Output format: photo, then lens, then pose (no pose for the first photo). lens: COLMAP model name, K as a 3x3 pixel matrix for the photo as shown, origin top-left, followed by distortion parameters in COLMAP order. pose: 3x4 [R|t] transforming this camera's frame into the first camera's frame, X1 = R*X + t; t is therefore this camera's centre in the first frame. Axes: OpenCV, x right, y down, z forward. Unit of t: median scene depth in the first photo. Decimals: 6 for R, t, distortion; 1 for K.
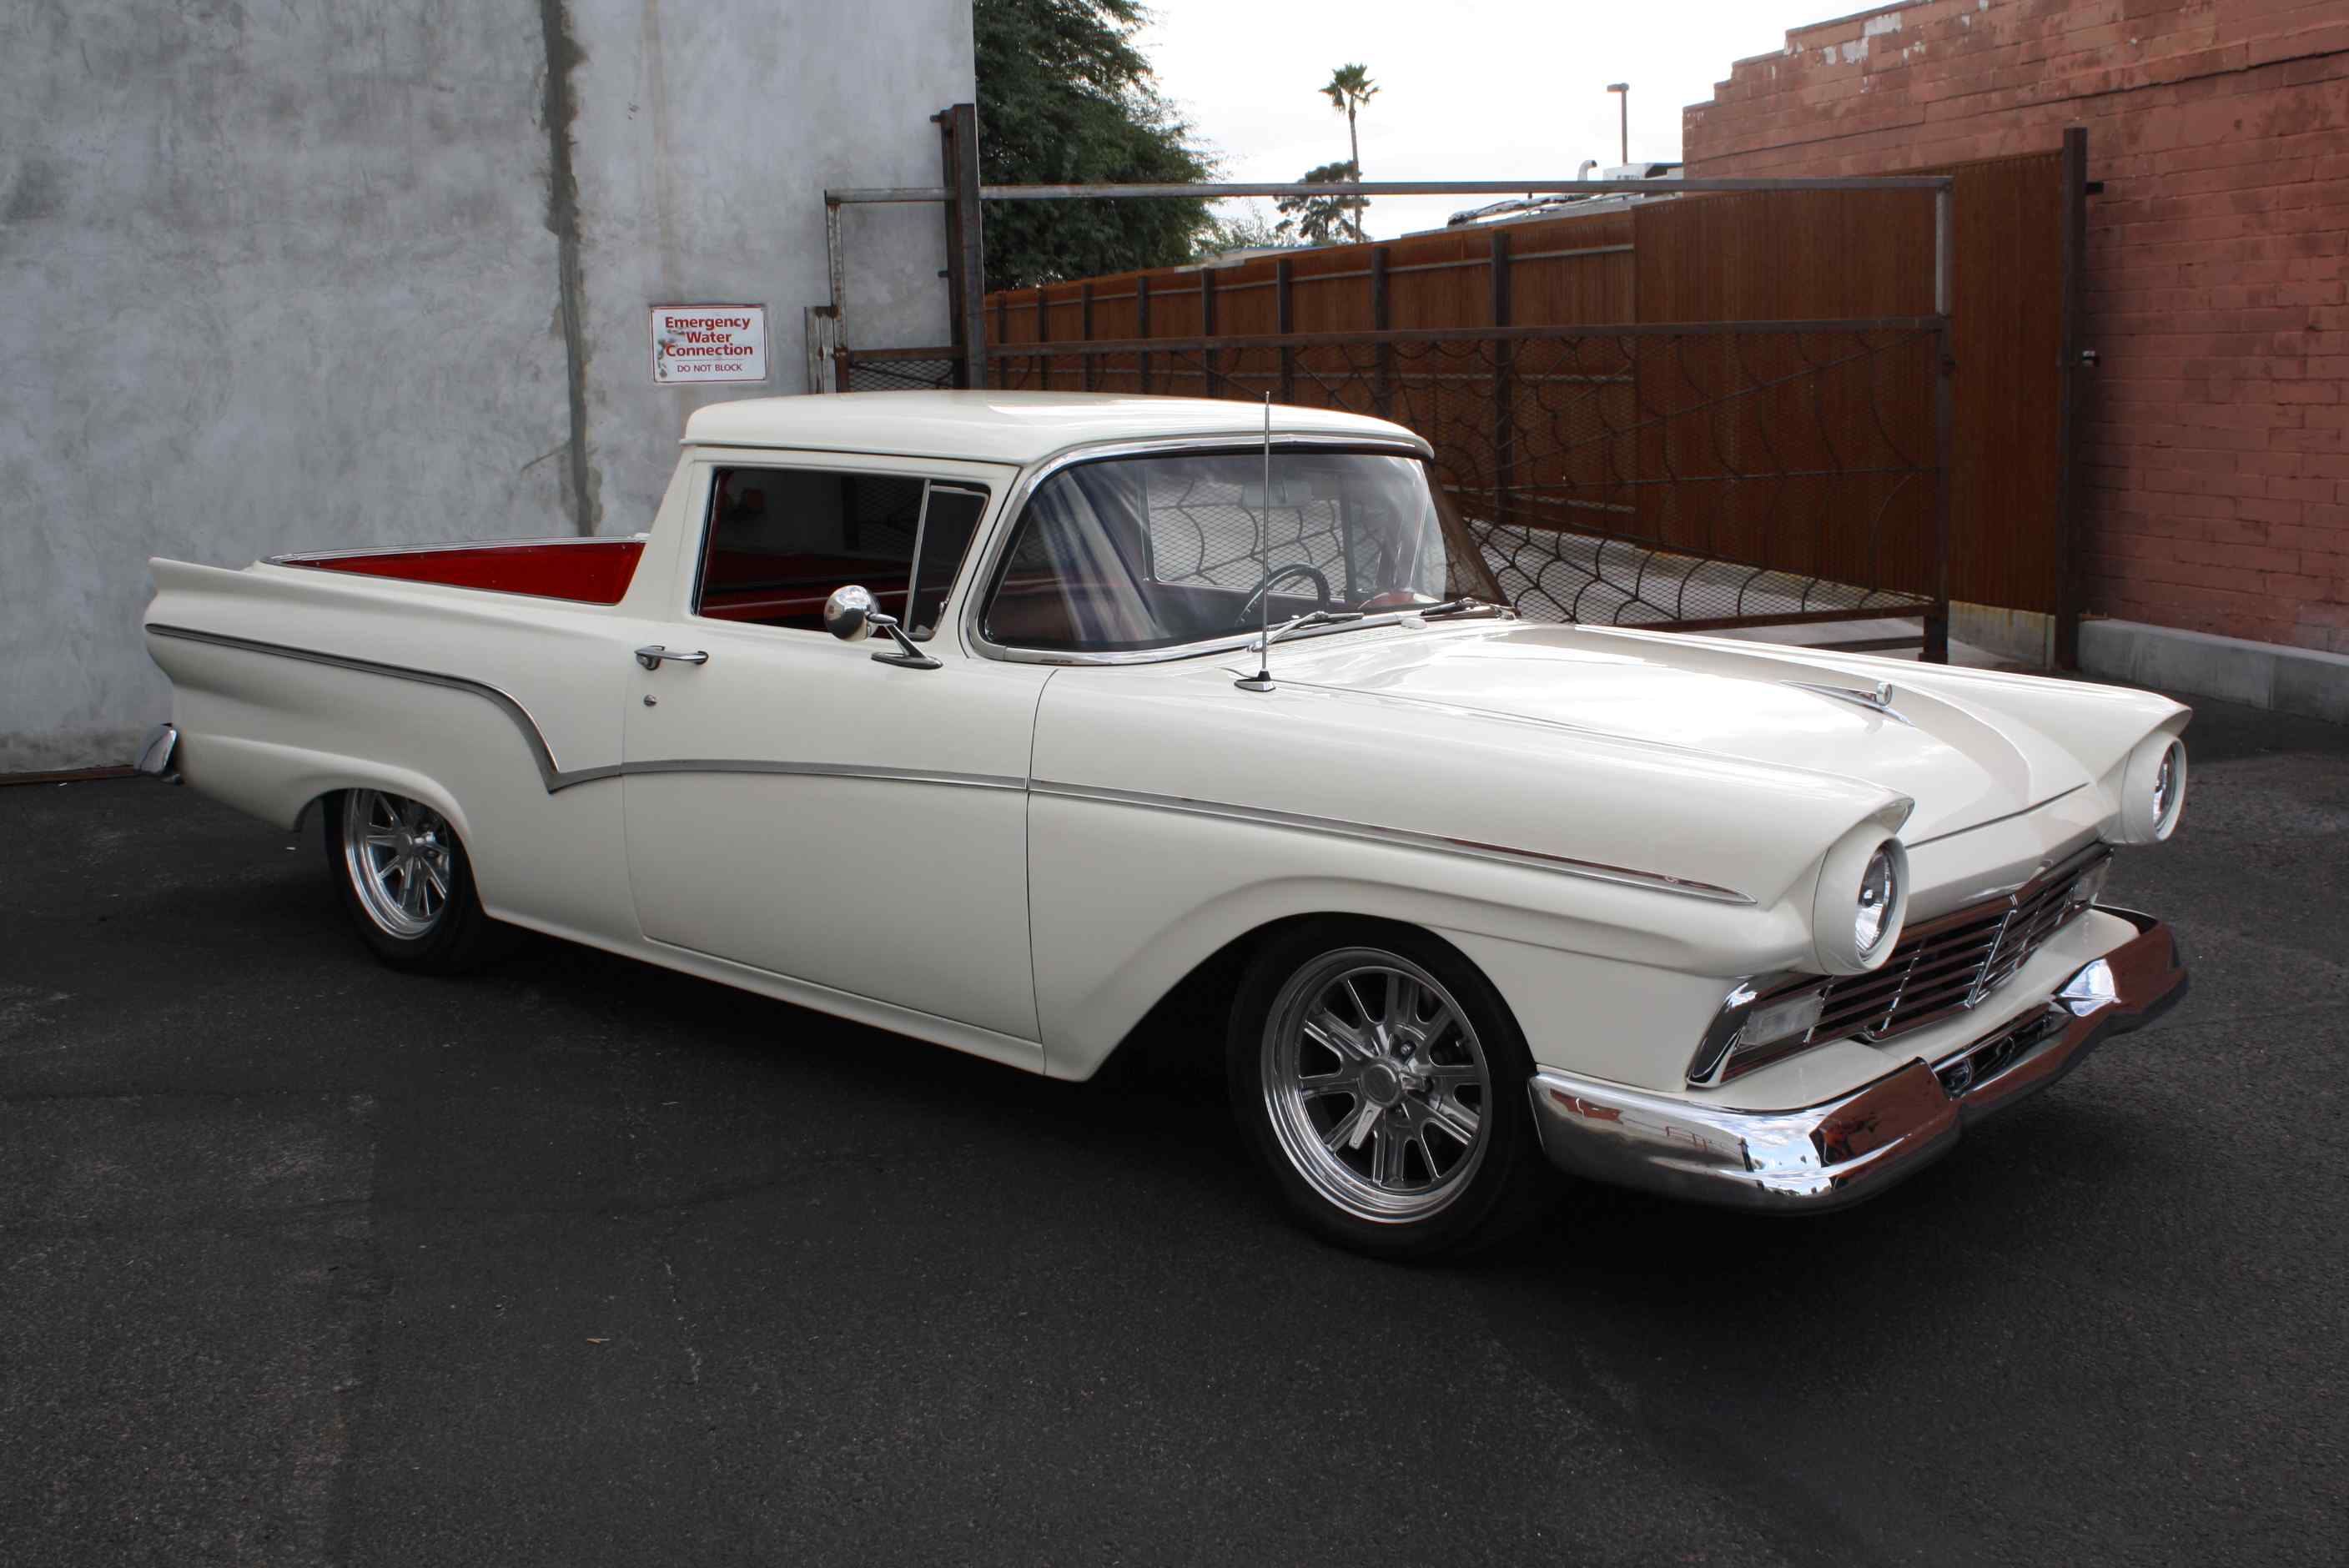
lens RADIAL K [[2460.7, 0, 1174.5], [0, 2460.7, 784.0], [0, 0, 1]] dist [-0.146163, 0.189980]
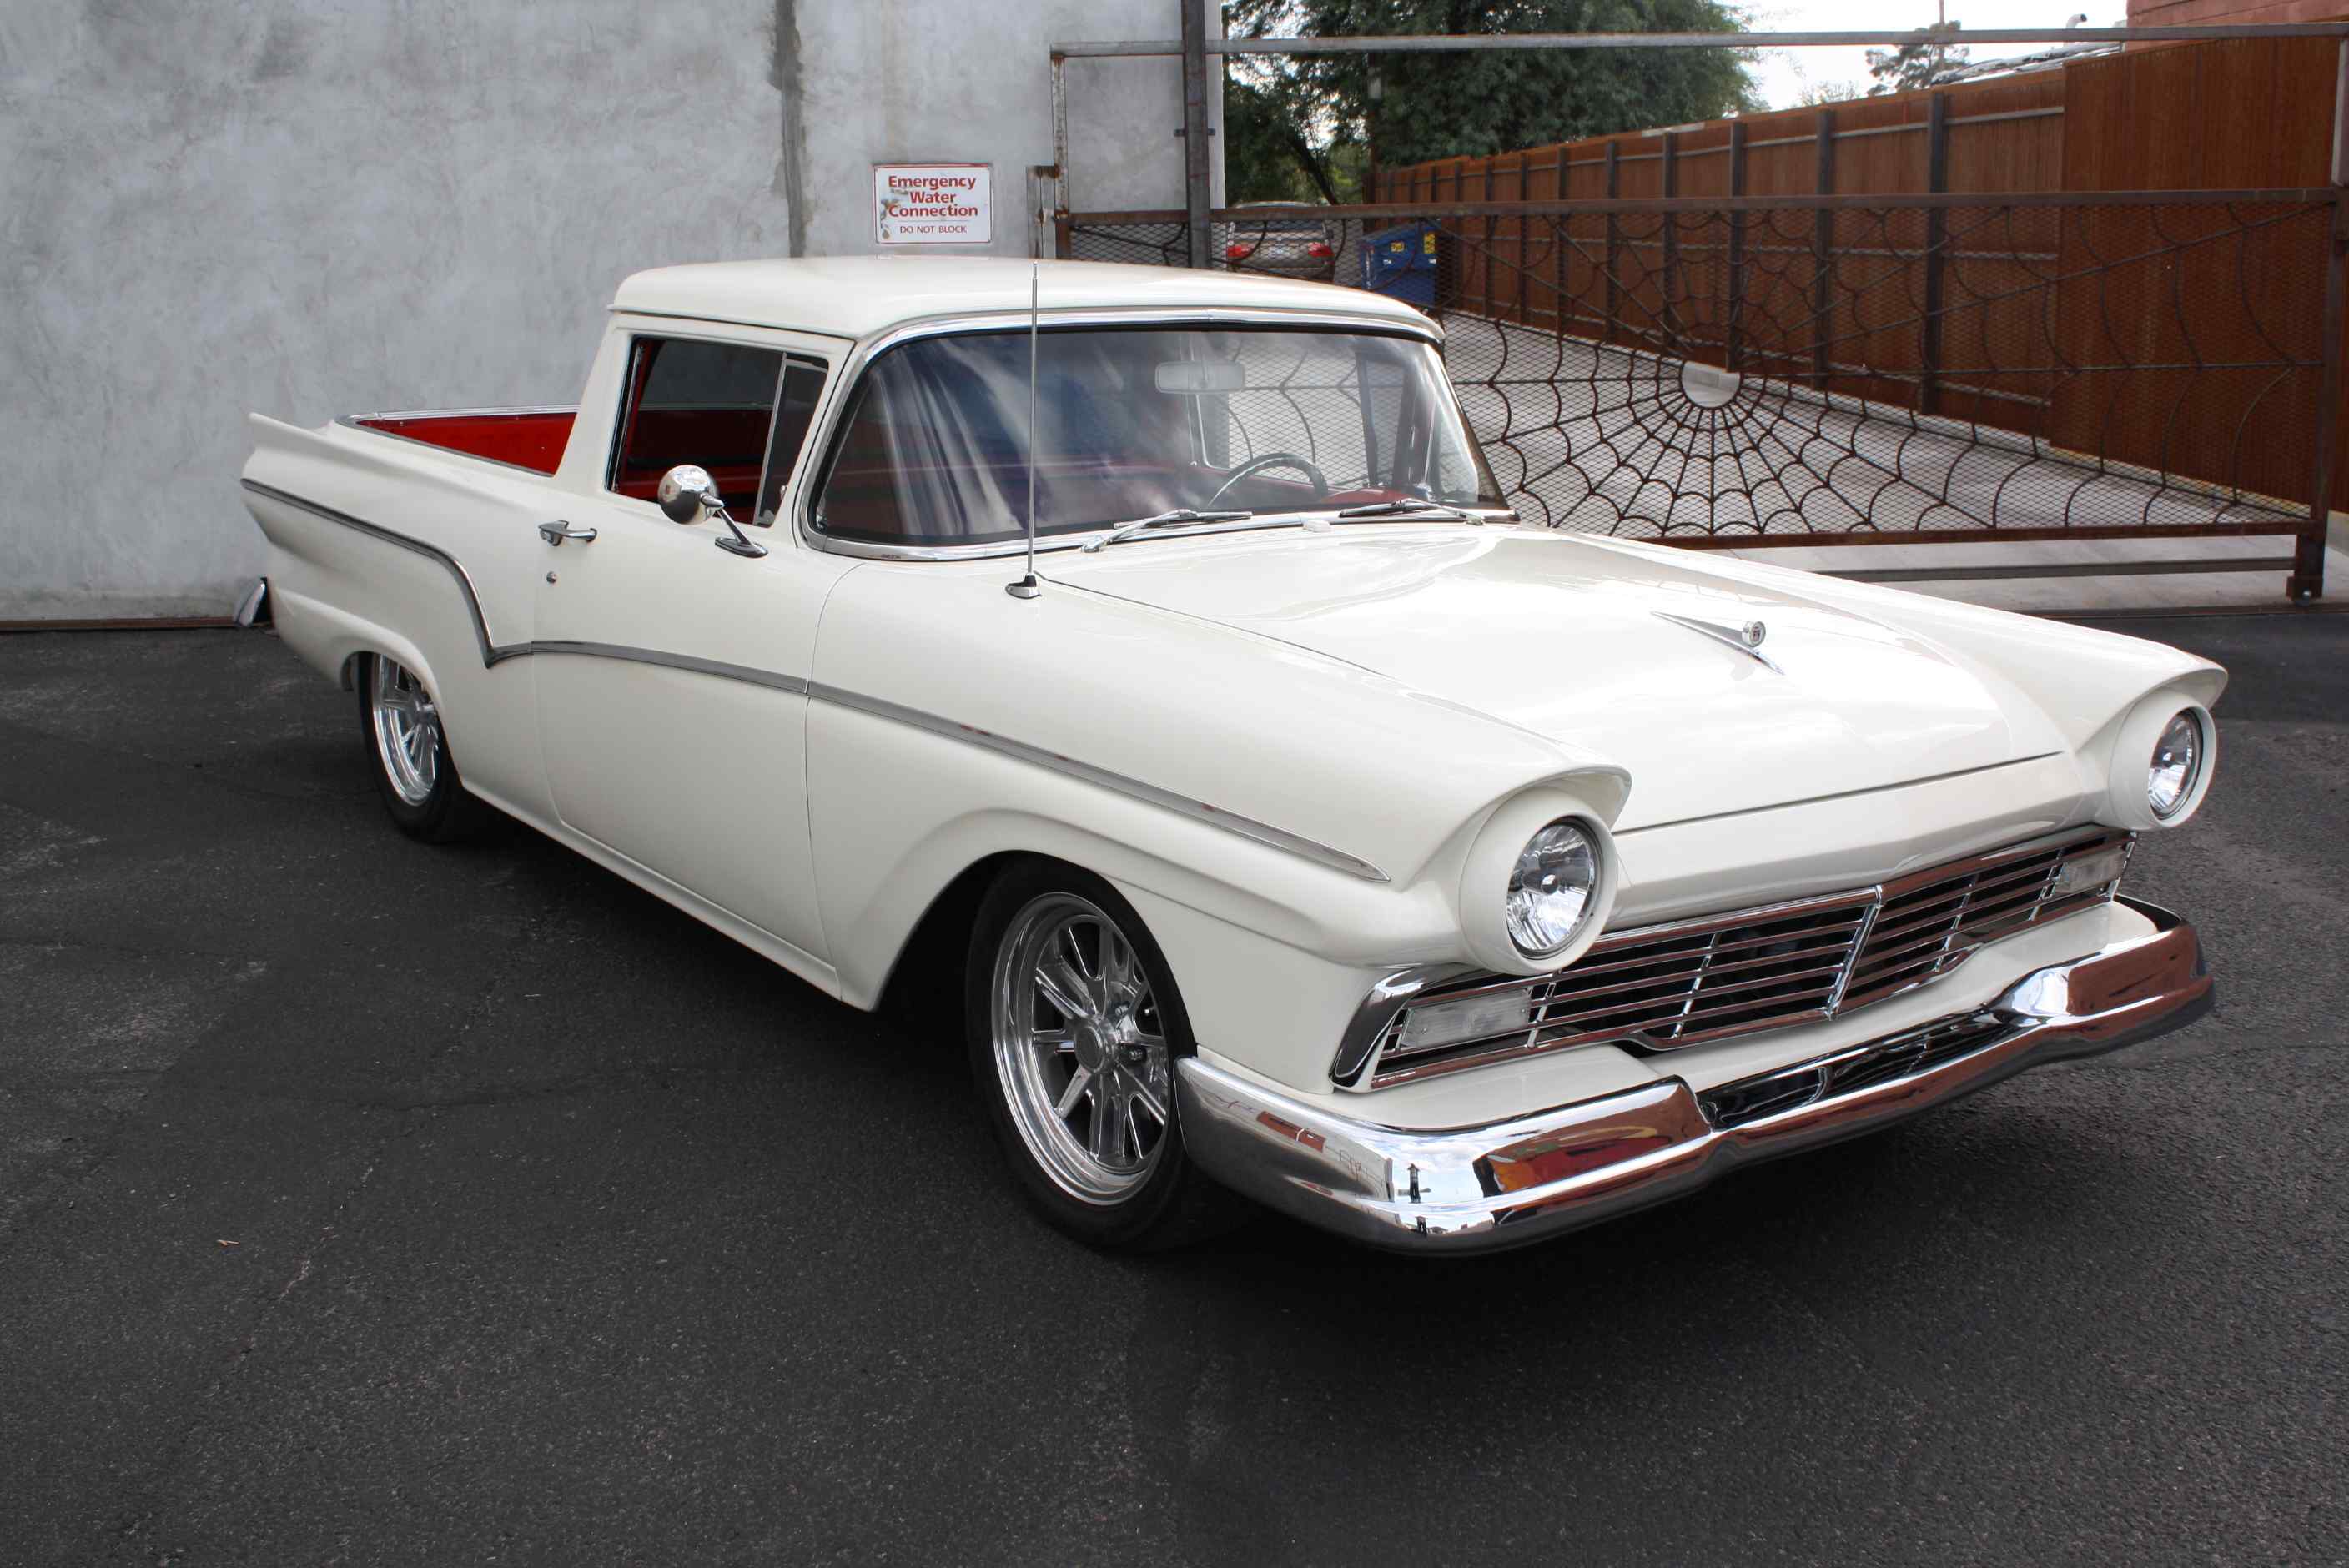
lens RADIAL K [[2476.5, 0, 1163.0], [0, 2476.5, 775.4], [0, 0, 1]] dist [-0.128384, 0.156592]
pose [[0.970643, 0.060443, -0.232806, 0.147132], [-0.049088, 0.997319, 0.054270, -0.012073], [0.235462, -0.041248, 0.971008, 0.065979]]
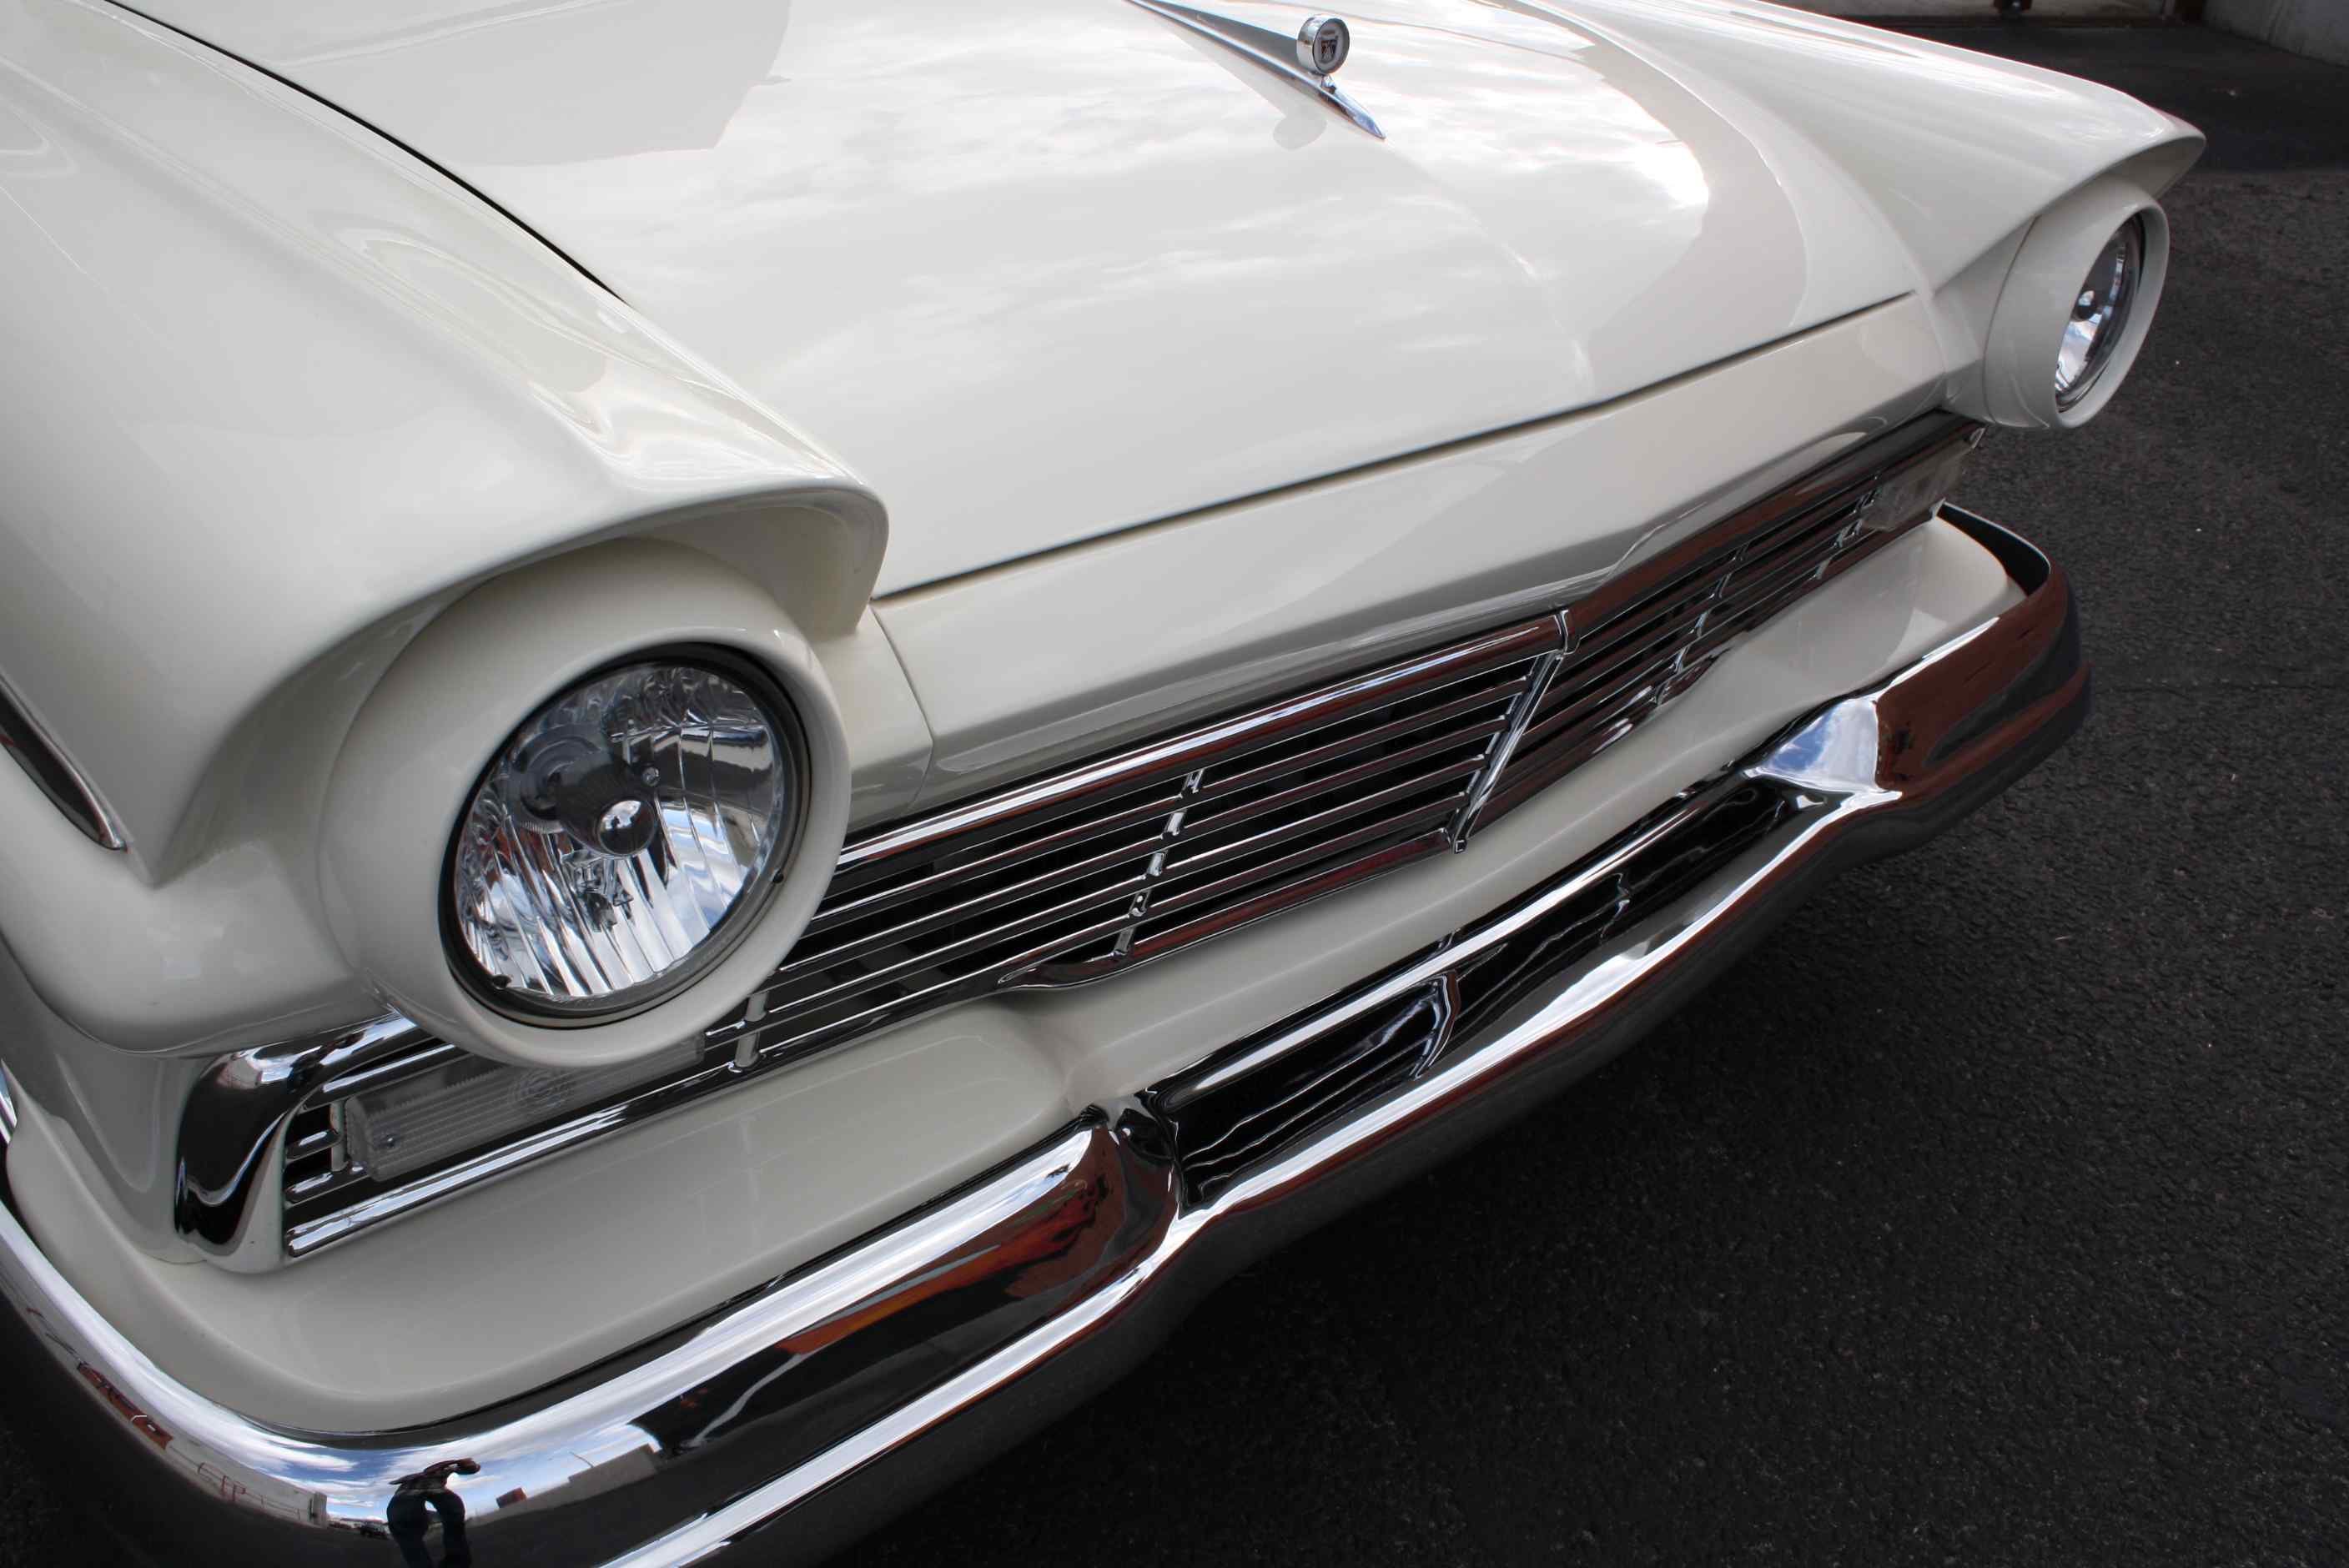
lens RADIAL K [[2027.2, 0, 1182.7], [0, 2027.2, 778.4], [0, 0, 1]] dist [-0.165442, 0.157497]
pose [[0.990180, 0.099153, -0.098546, 0.156087], [-0.059493, 0.936795, 0.344785, -0.017820], [0.126504, -0.335536, 0.933495, 0.333311]]
